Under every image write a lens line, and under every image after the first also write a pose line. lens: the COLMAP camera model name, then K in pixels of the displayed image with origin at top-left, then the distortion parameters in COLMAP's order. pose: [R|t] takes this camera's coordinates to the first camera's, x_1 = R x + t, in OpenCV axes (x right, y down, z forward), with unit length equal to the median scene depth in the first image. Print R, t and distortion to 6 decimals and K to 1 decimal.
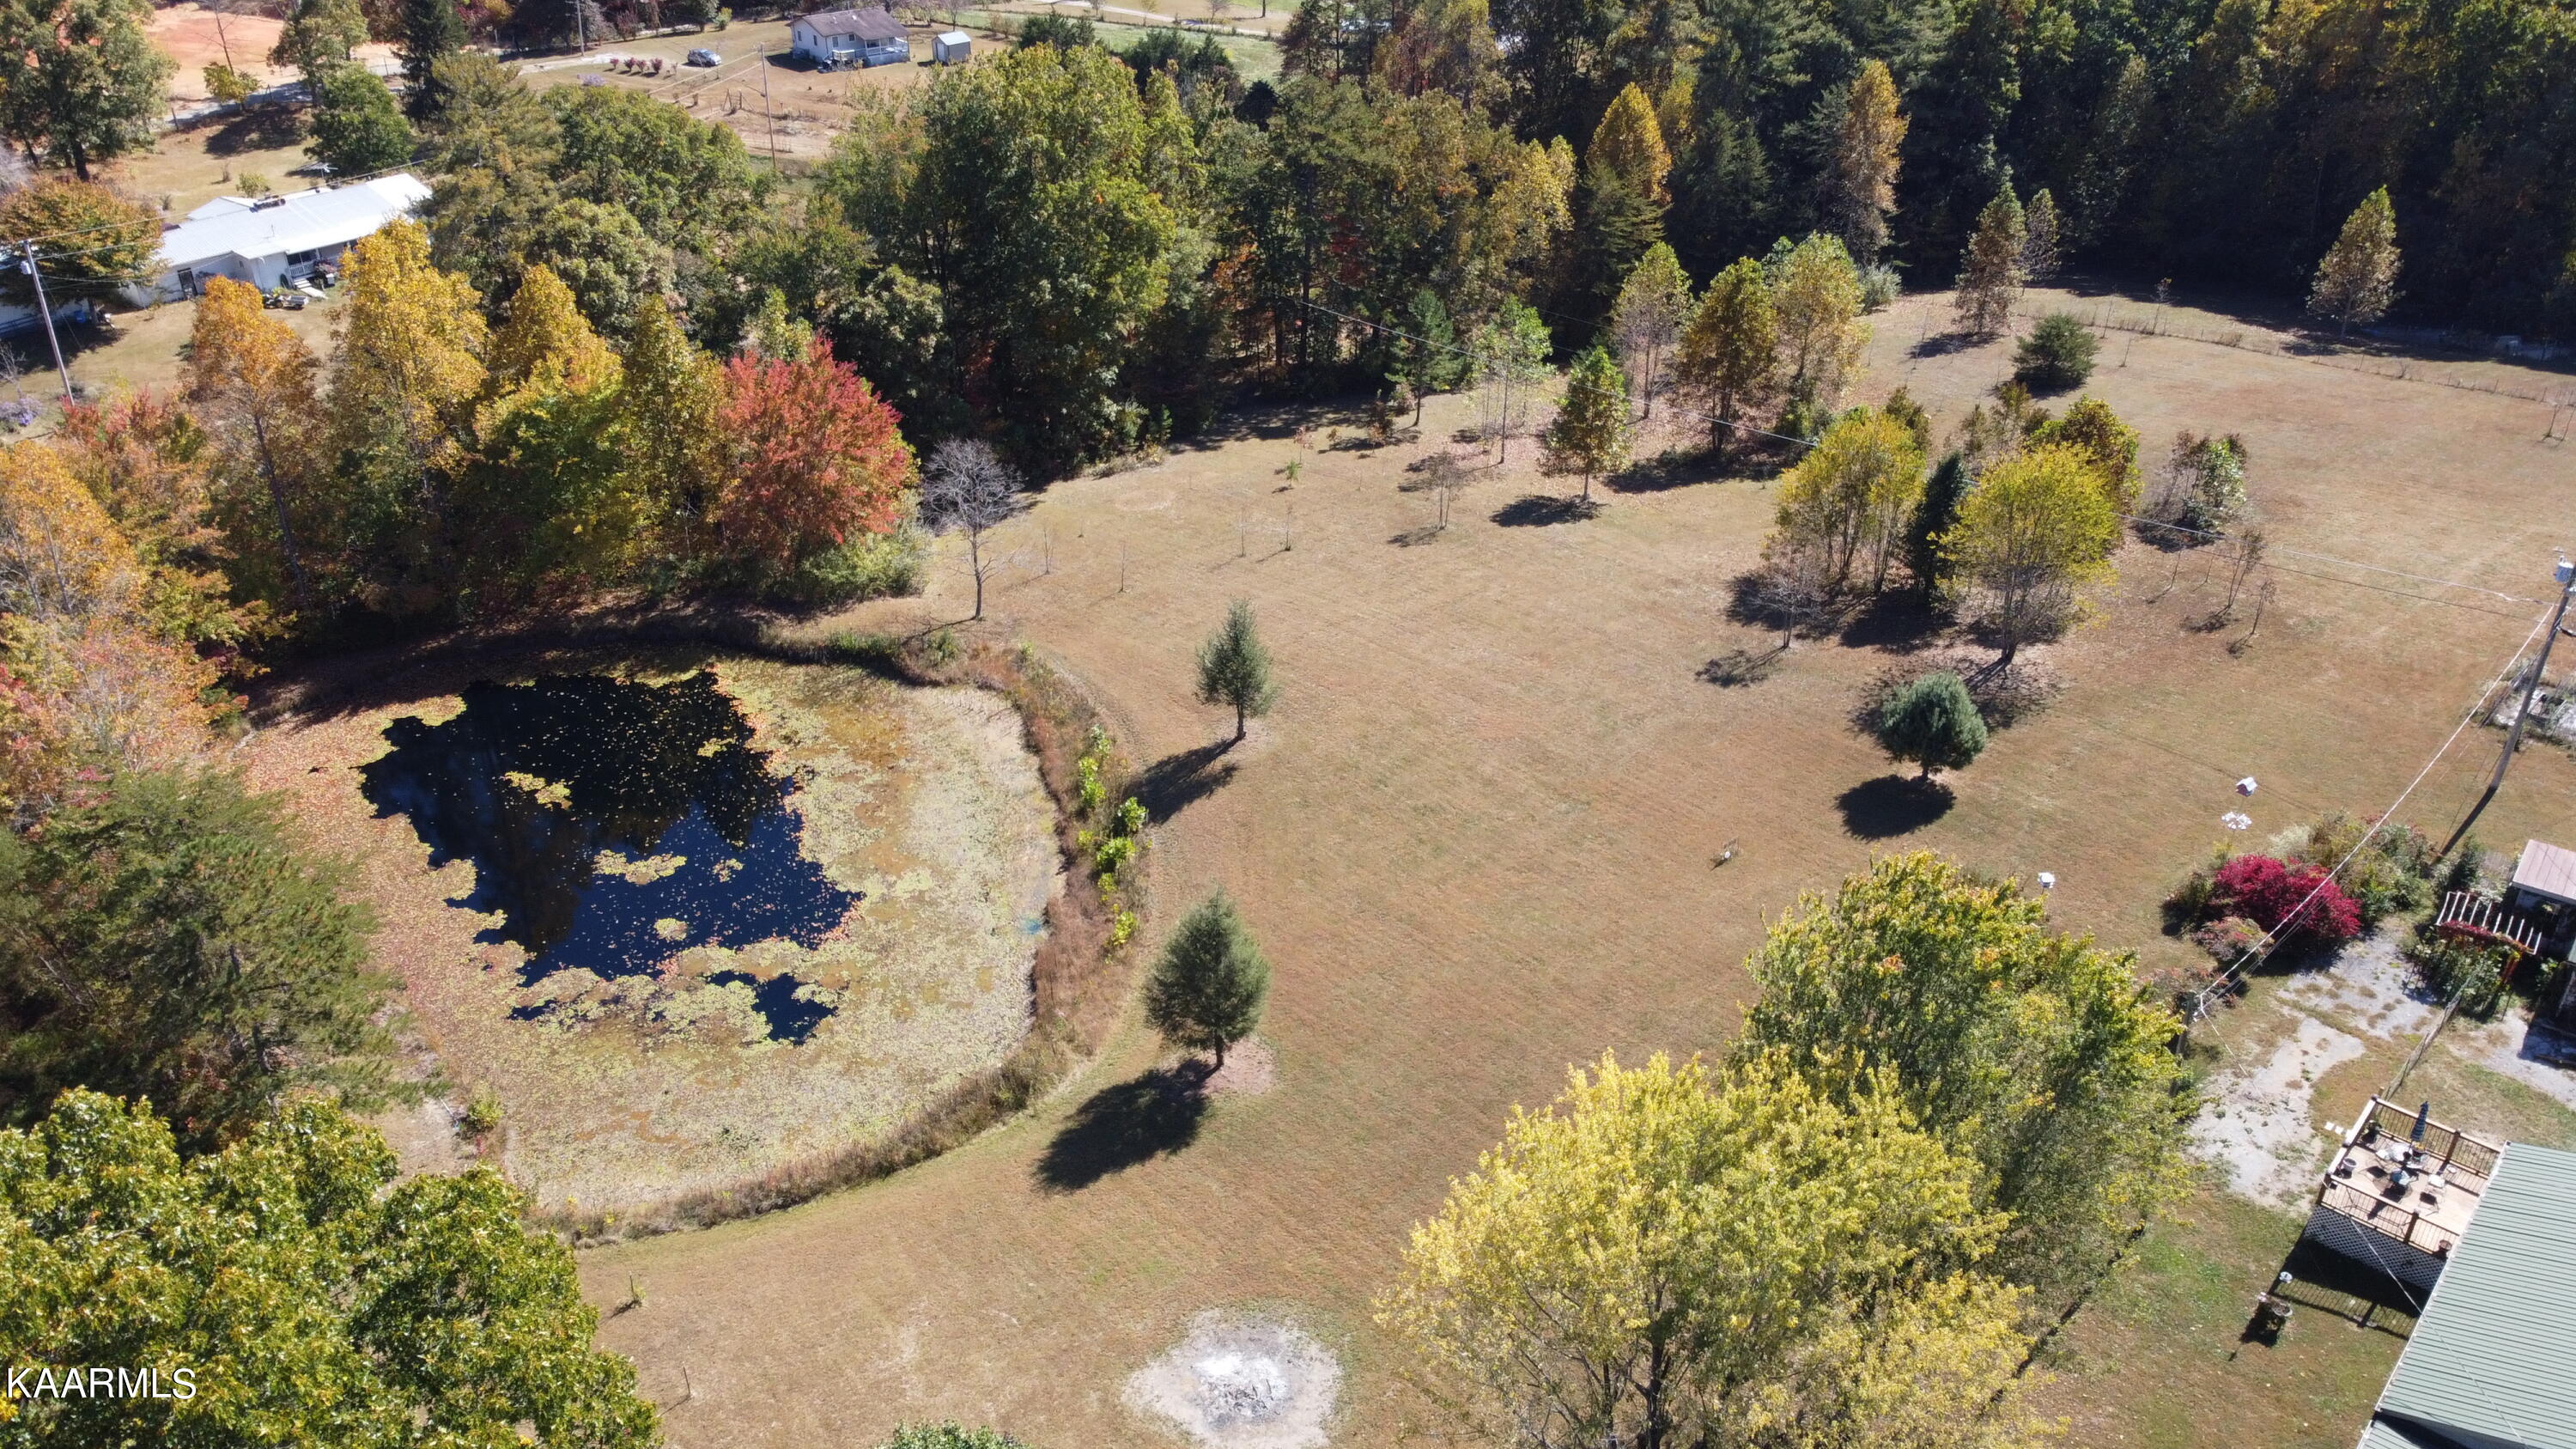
lens RADIAL K [[1972.9, 0, 1288.9], [0, 1972.9, 719.1], [0, 0, 1]] dist [0.002629, -0.009322]
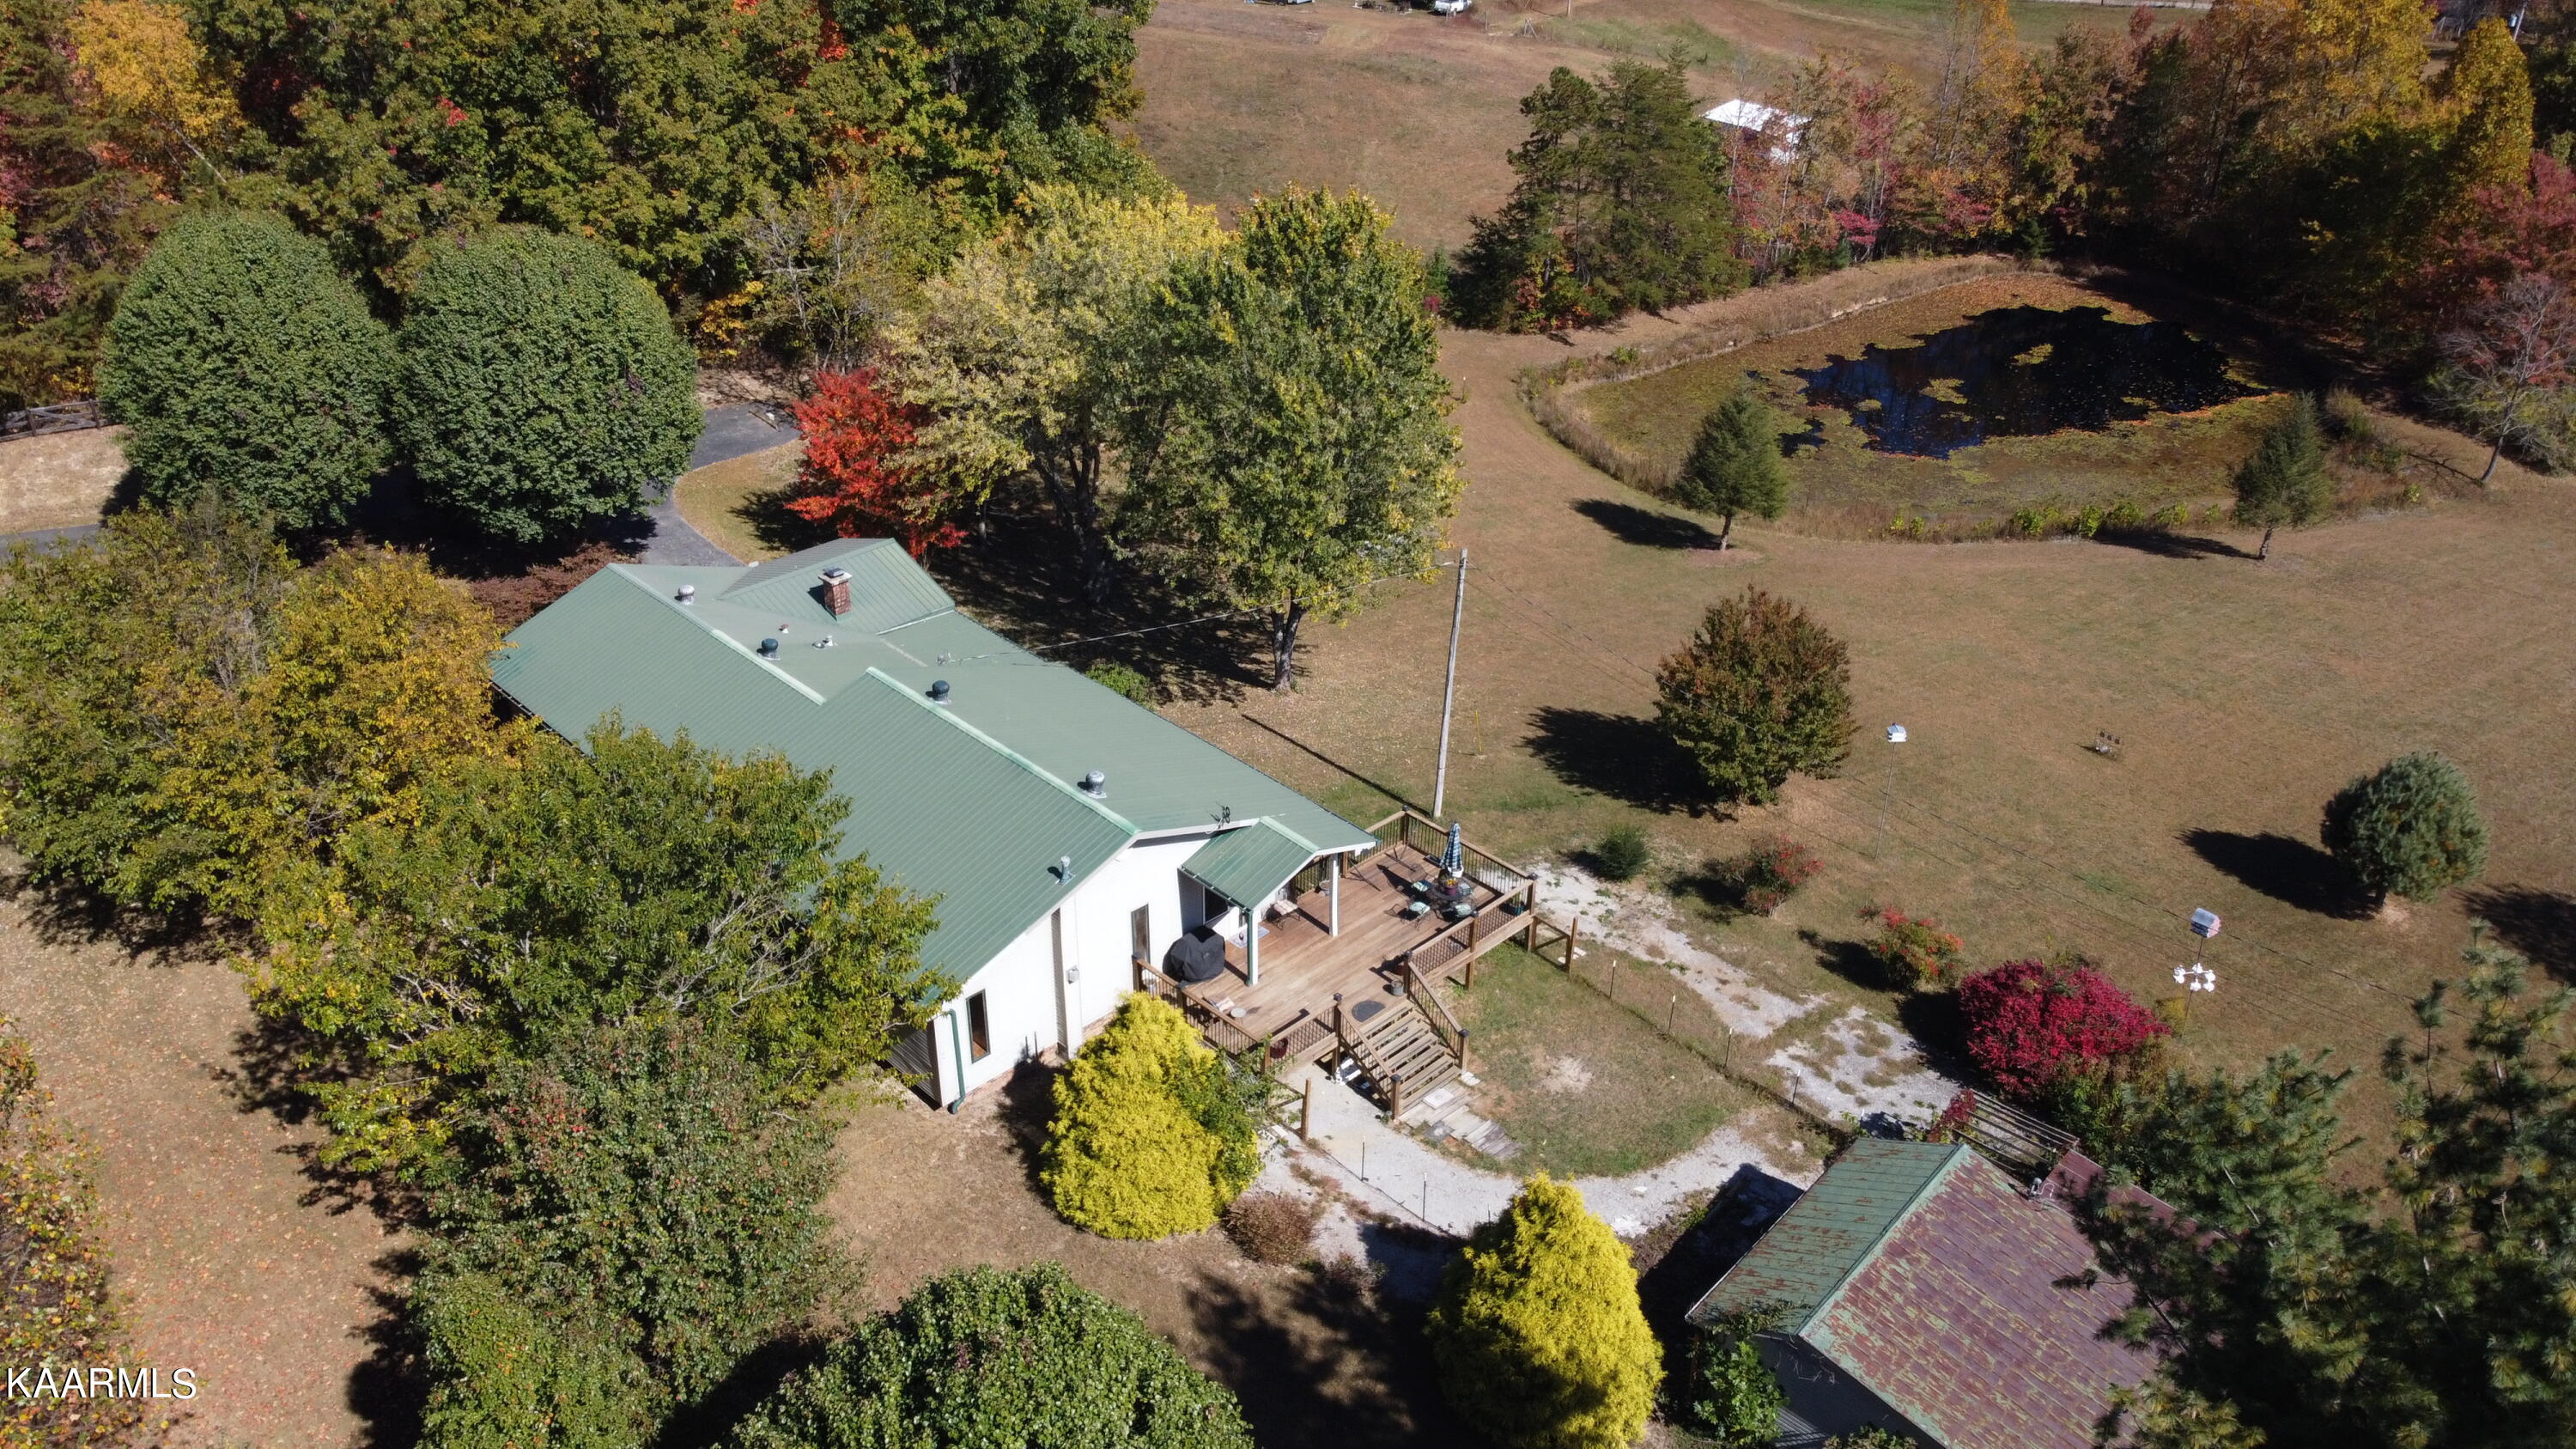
lens RADIAL K [[1972.9, 0, 1291.0], [0, 1972.9, 722.3], [0, 0, 1]] dist [0.002629, -0.009322]
pose [[-0.094506, 0.480985, -0.871620, 0.715929], [-0.507746, 0.729813, 0.457785, -0.106160], [0.856307, 0.485825, 0.175247, 0.424390]]
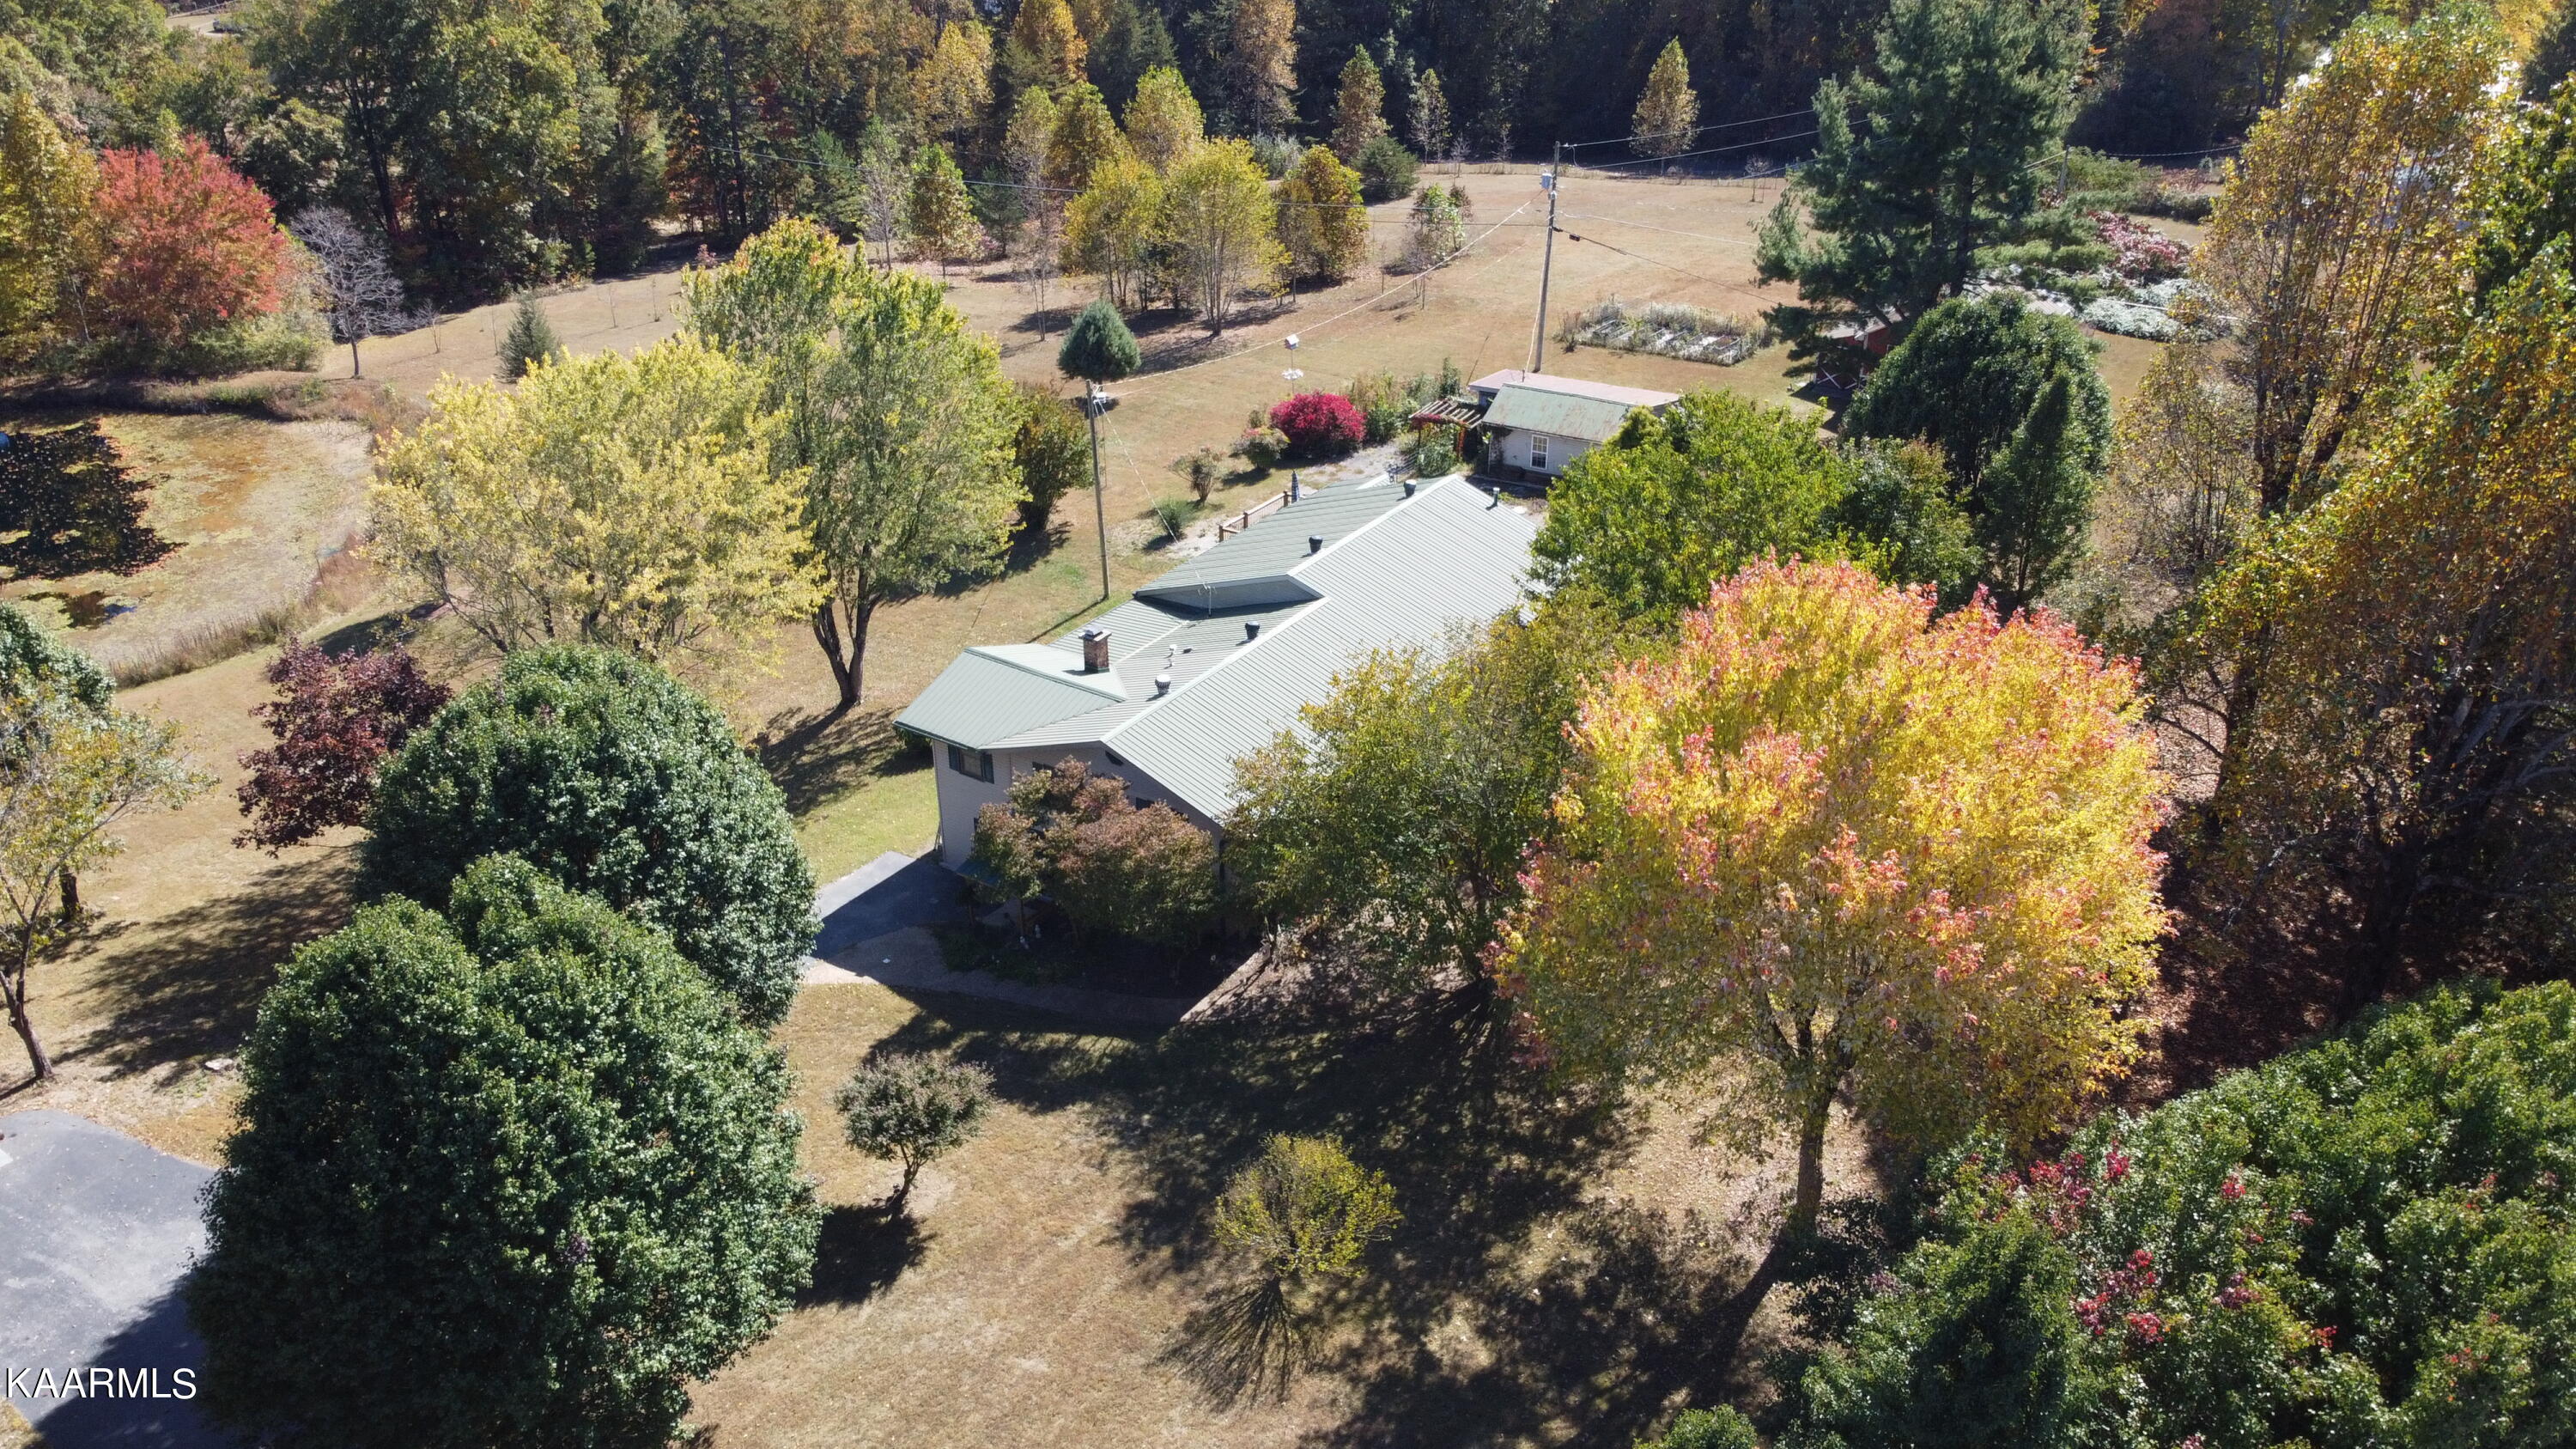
lens RADIAL K [[1972.9, 0, 1290.5], [0, 1972.9, 733.5], [0, 0, 1]] dist [0.002629, -0.009322]
pose [[0.989870, -0.069005, 0.124079, 0.209332], [0.072946, 0.996957, -0.027496, 0.214787], [-0.121804, 0.036269, 0.991891, -0.164772]]
